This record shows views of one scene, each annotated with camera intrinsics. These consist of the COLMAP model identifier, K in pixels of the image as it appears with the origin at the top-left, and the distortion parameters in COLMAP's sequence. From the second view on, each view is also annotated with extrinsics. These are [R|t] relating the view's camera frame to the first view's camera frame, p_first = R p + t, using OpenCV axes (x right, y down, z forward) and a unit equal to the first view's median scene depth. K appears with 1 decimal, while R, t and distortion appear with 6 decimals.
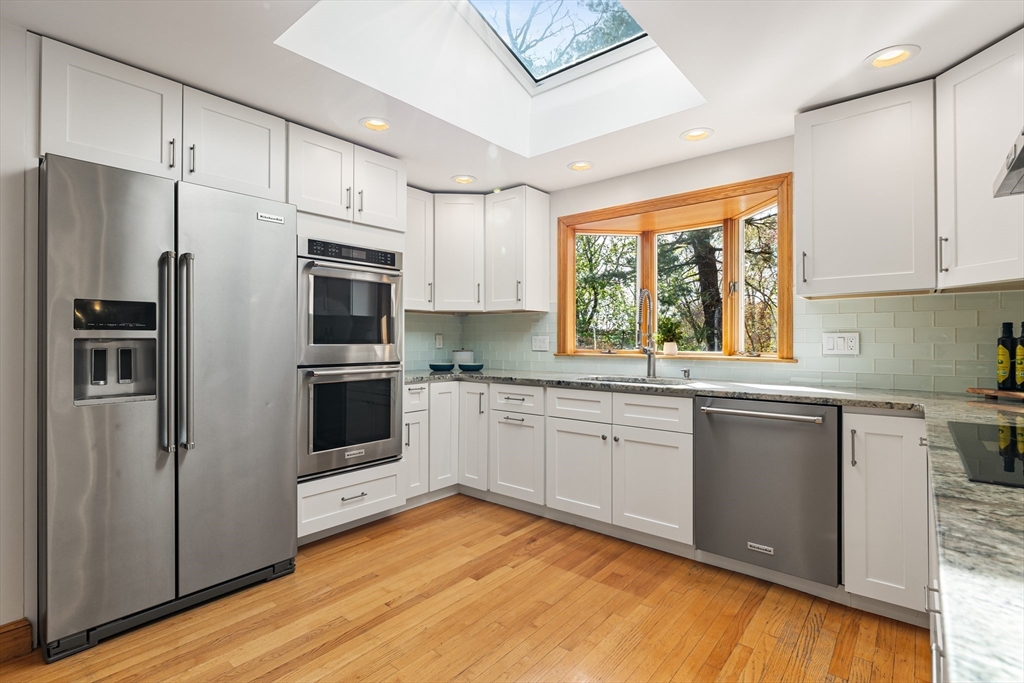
lens RADIAL K [[487.5, 0, 512.3], [0, 487.5, 343.6], [0, 0, 1]] dist [-0.004967, -0.000509]
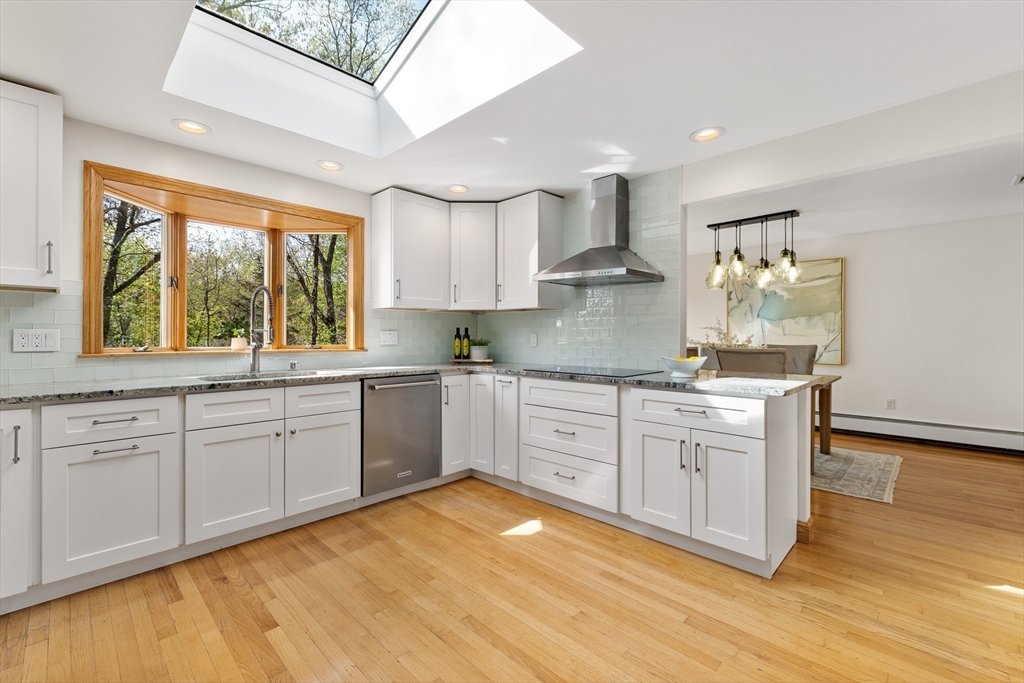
lens RADIAL K [[434.4, 0, 511.1], [0, 434.4, 337.8], [0, 0, 1]] dist [0.003046, 0.000753]
pose [[0.078629, -0.005843, 0.996887, -0.681265], [0.003453, 0.999978, 0.005589, -0.006609], [-0.996898, 0.003003, 0.078648, 0.476704]]
